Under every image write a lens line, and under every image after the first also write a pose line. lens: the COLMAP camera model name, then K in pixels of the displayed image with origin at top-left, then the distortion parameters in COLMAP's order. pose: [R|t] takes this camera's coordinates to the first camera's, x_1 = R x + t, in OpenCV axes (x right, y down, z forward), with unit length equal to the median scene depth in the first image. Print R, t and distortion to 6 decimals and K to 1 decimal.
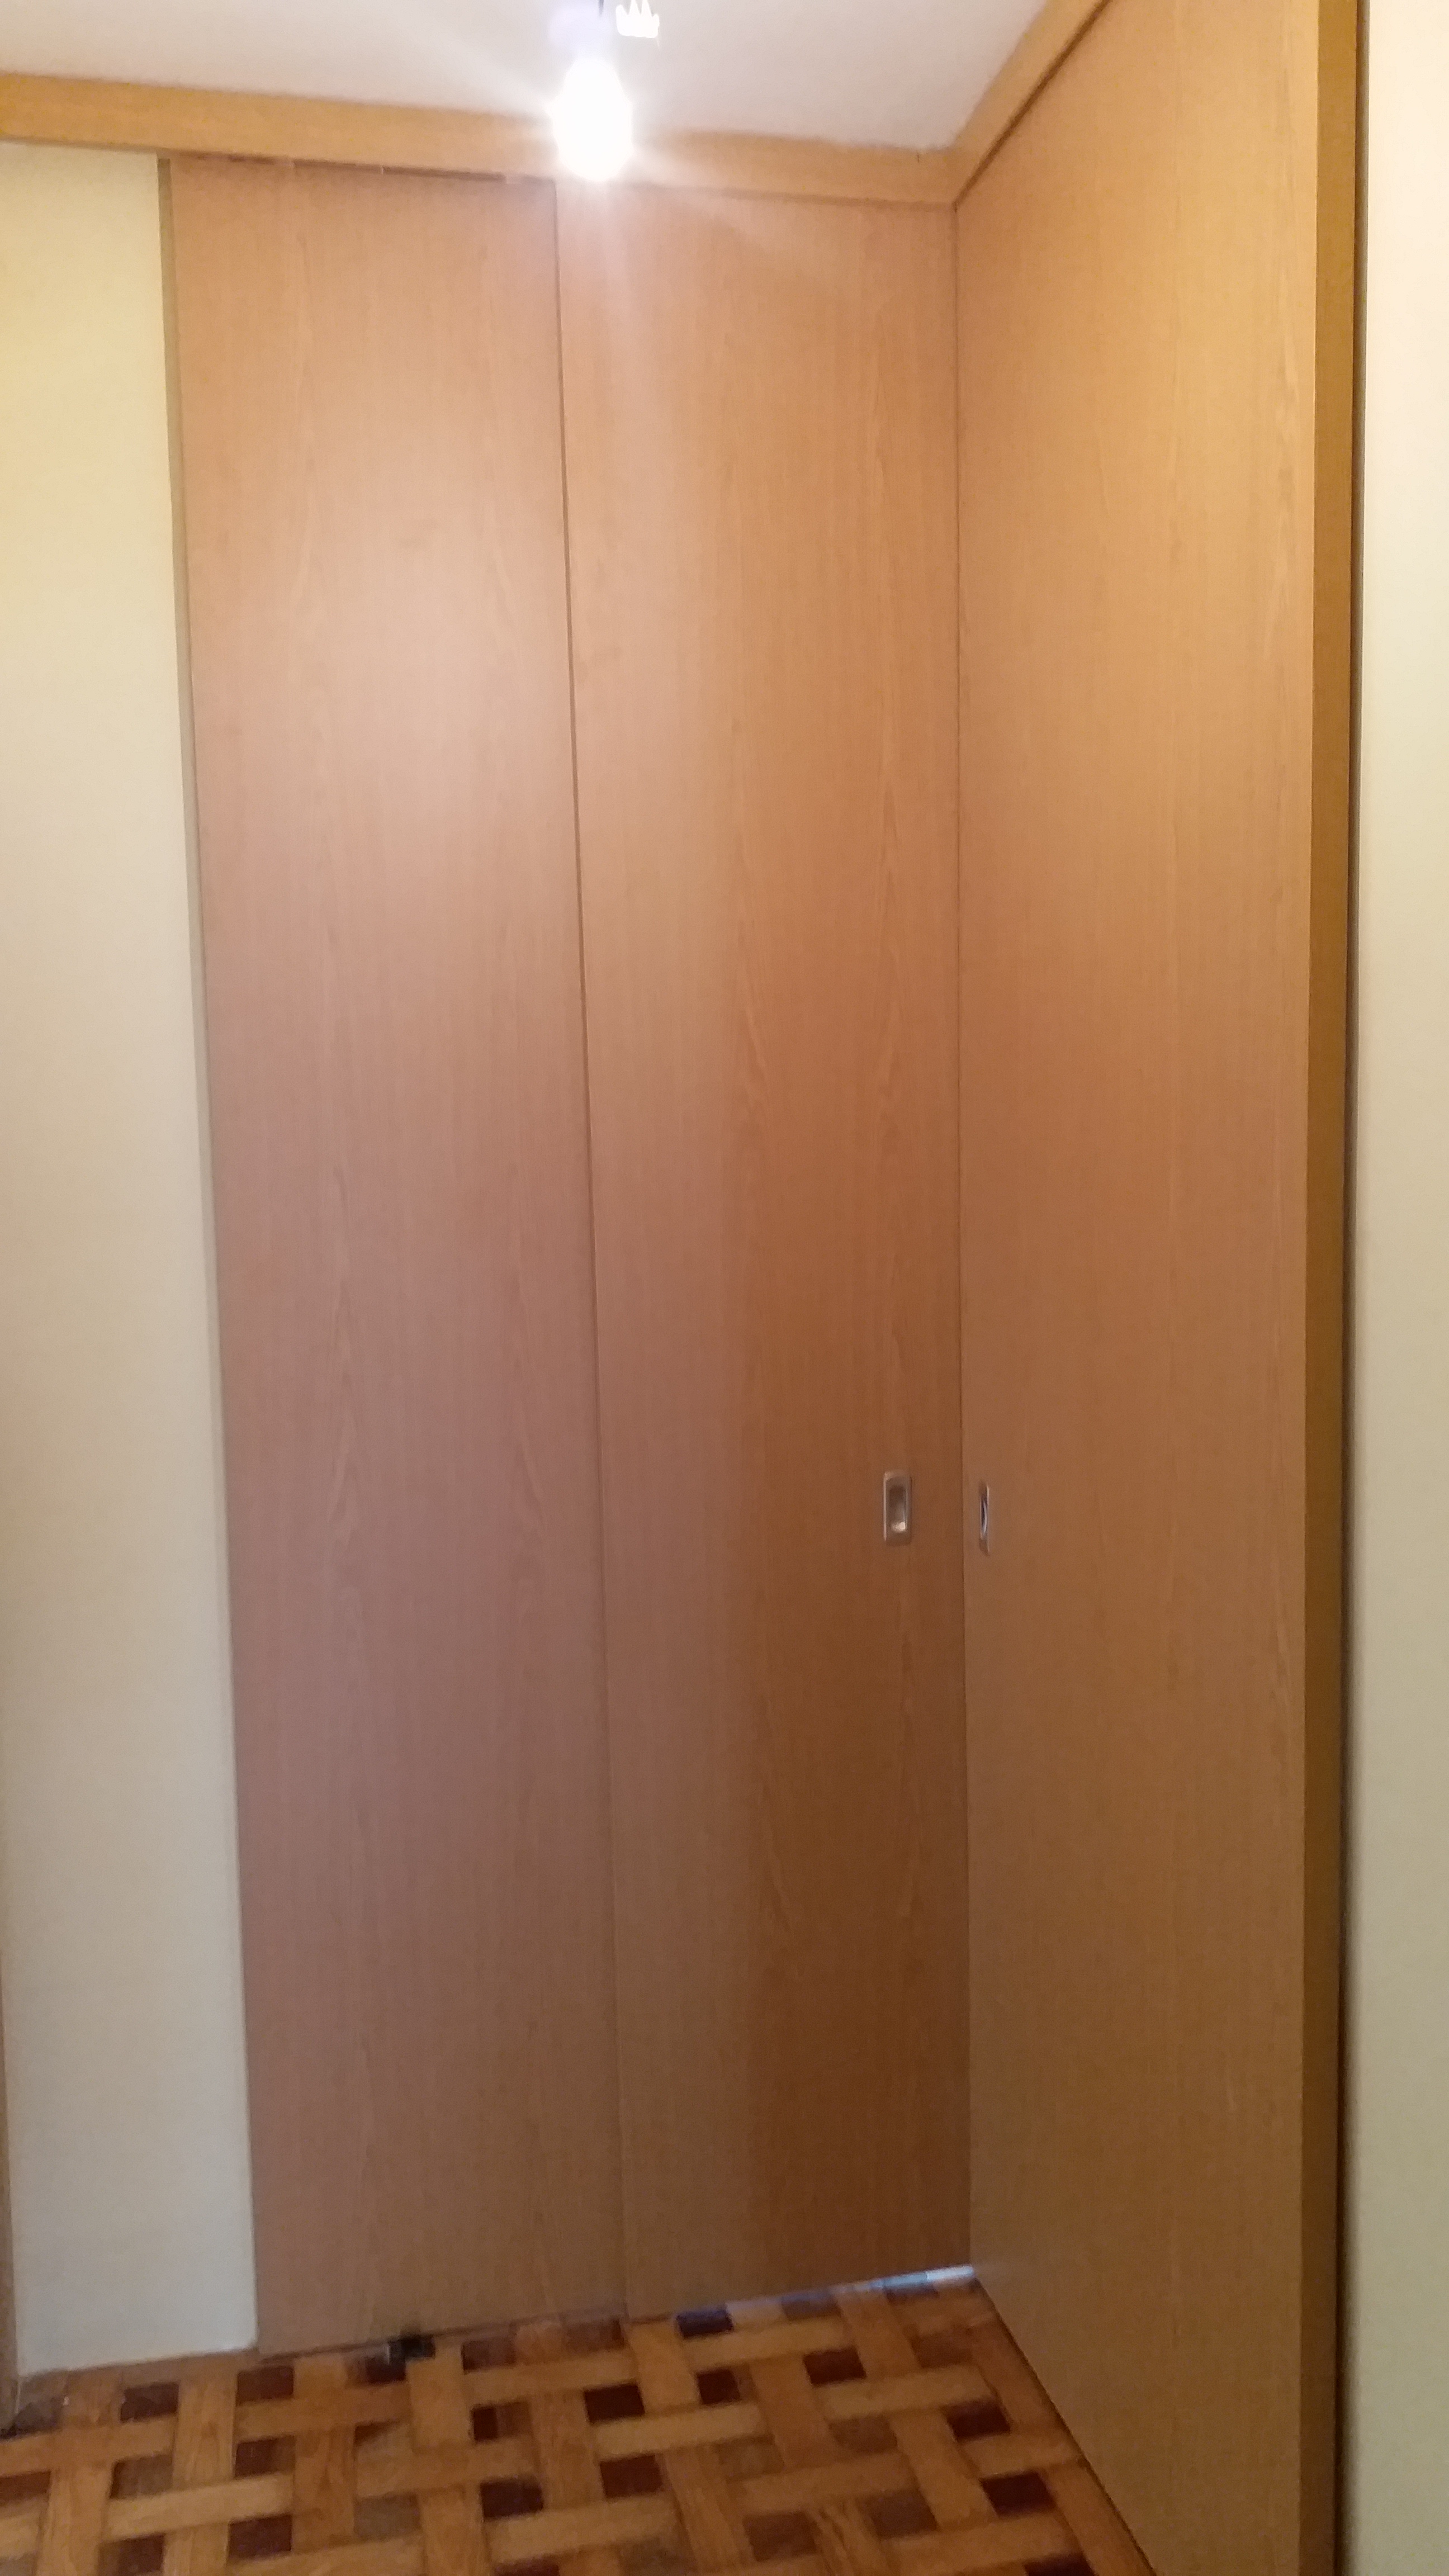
lens RADIAL K [[2047.1, 0, 714.7], [0, 2047.1, 1285.8], [0, 0, 1]] dist [0.104513, -0.178418]
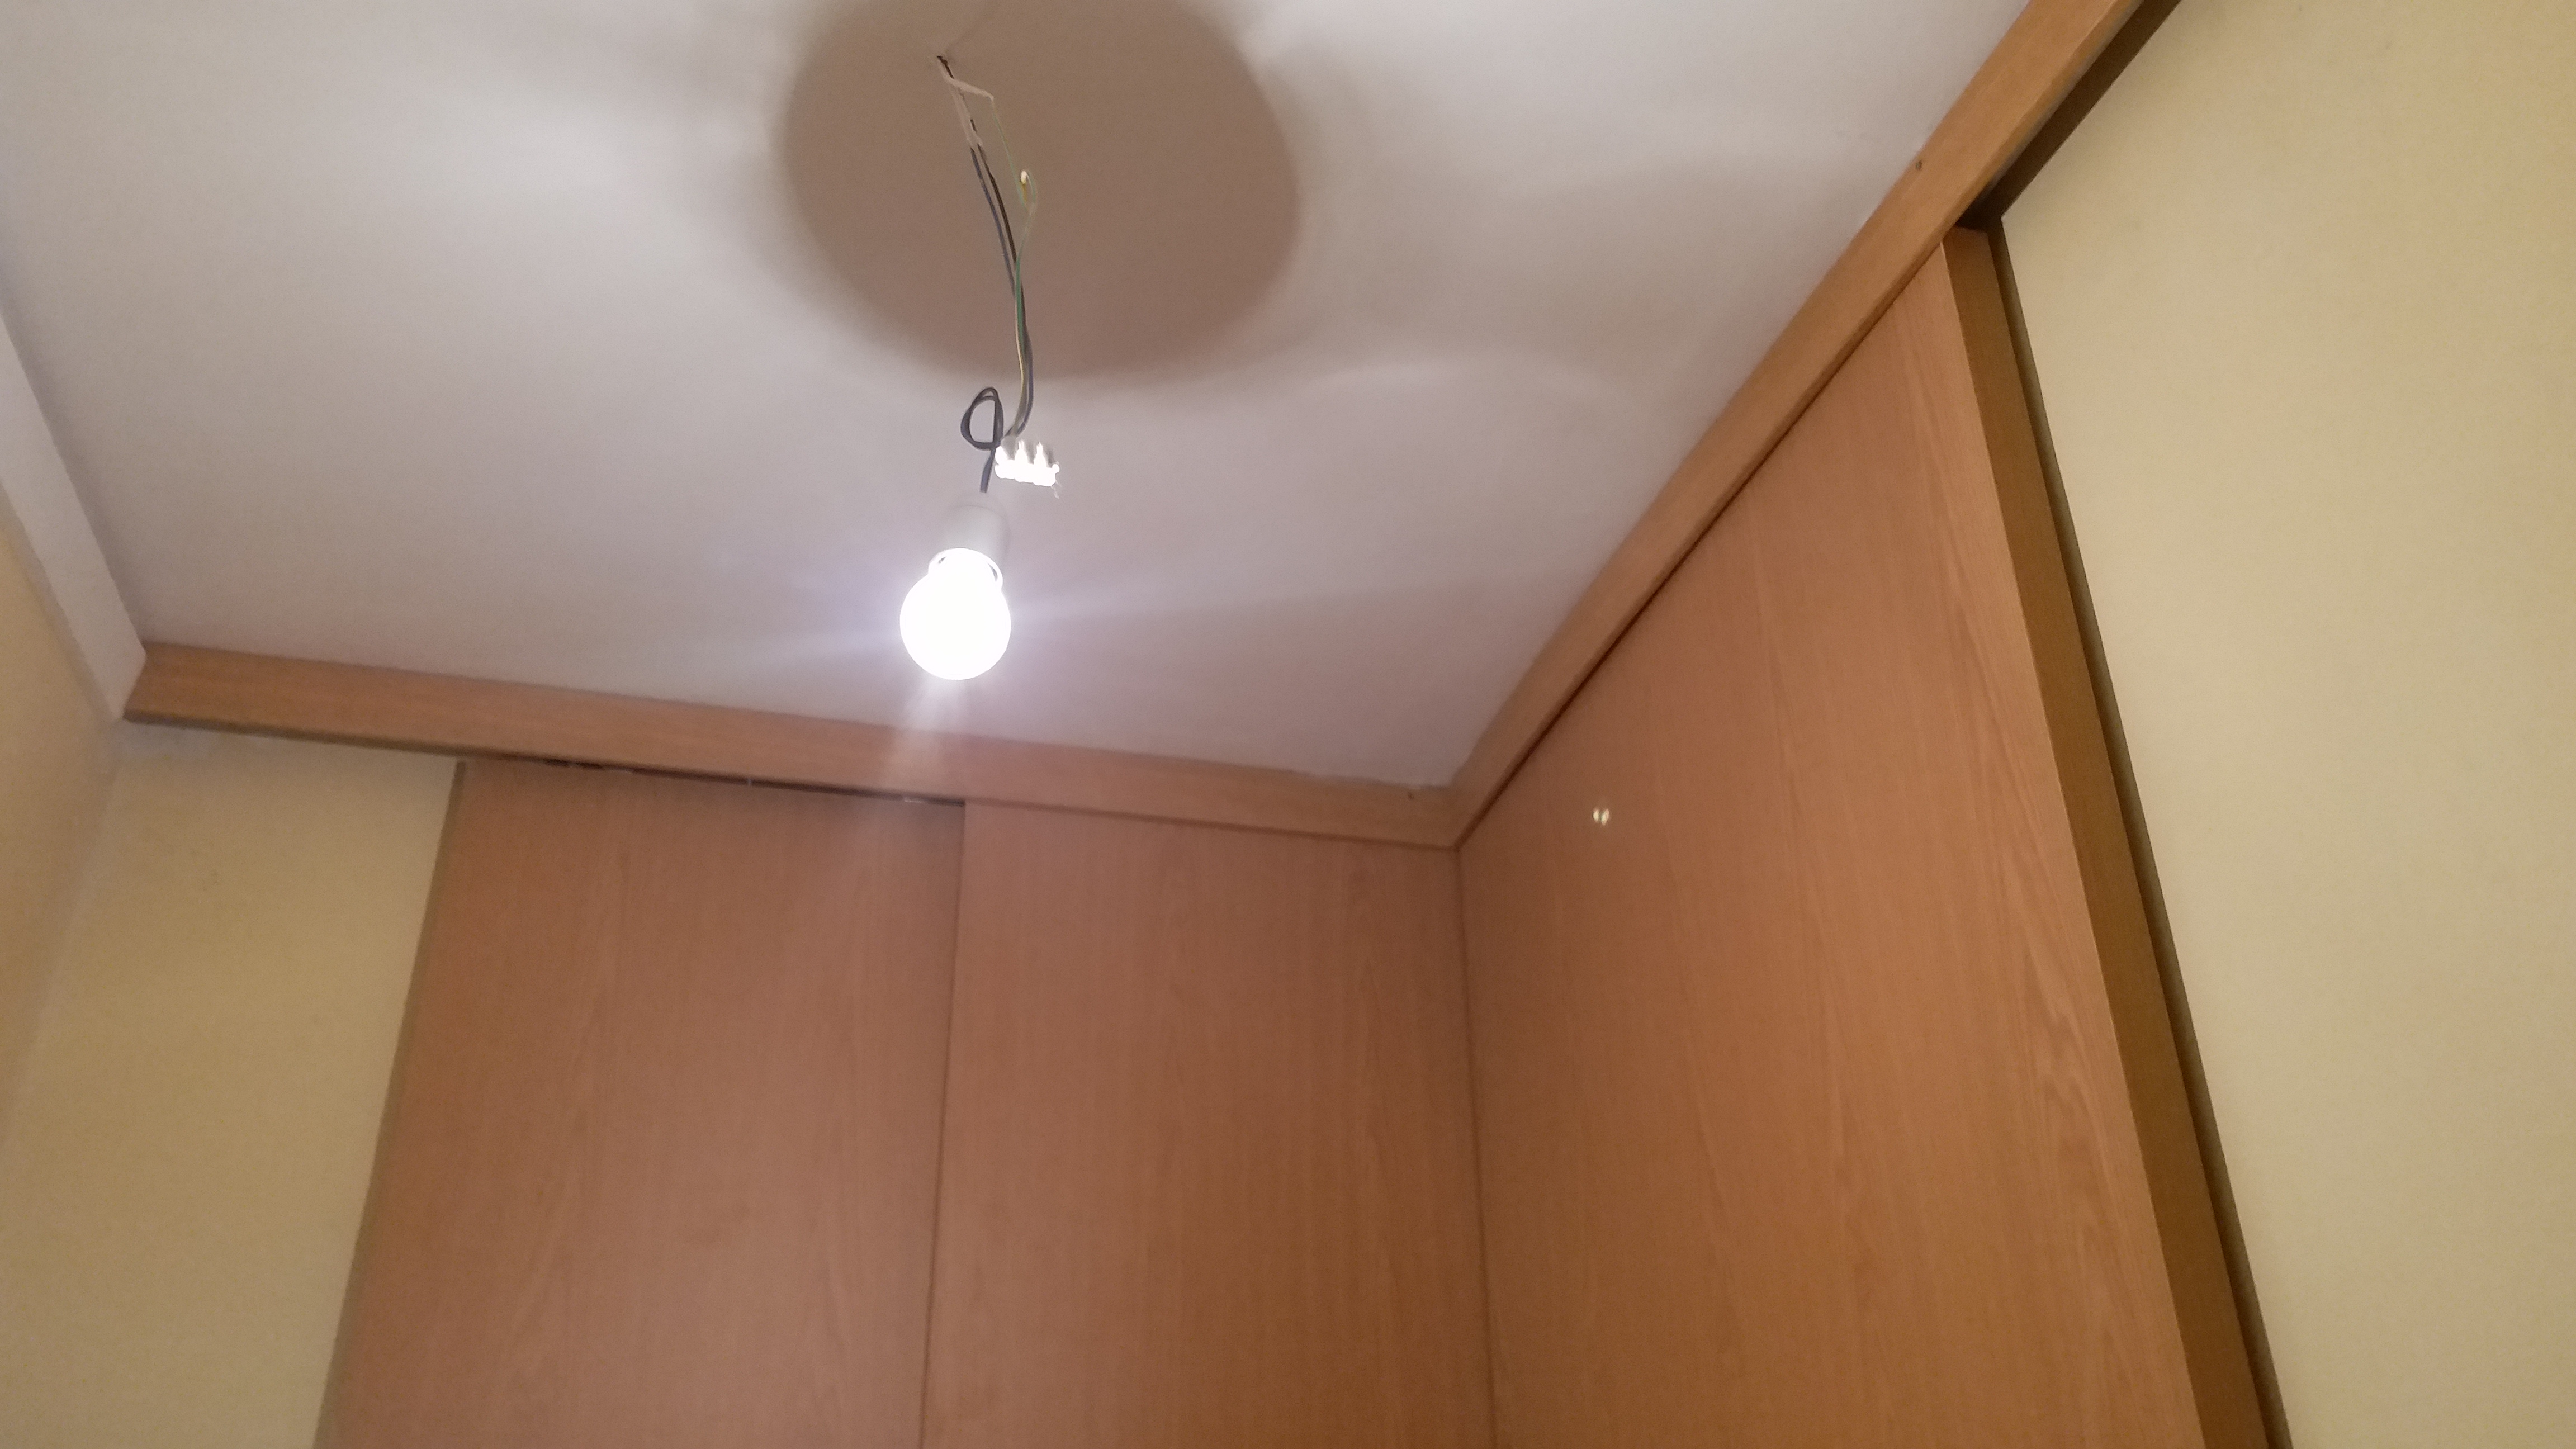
lens RADIAL K [[2047.1, 0, 1288.0], [0, 2047.1, 724.5], [0, 0, 1]] dist [0.104513, -0.178418]
pose [[0.998557, 0.030980, 0.043860, 0.012198], [-0.001412, 0.831662, -0.555280, -0.113598], [-0.053680, 0.554417, 0.830506, 0.313325]]
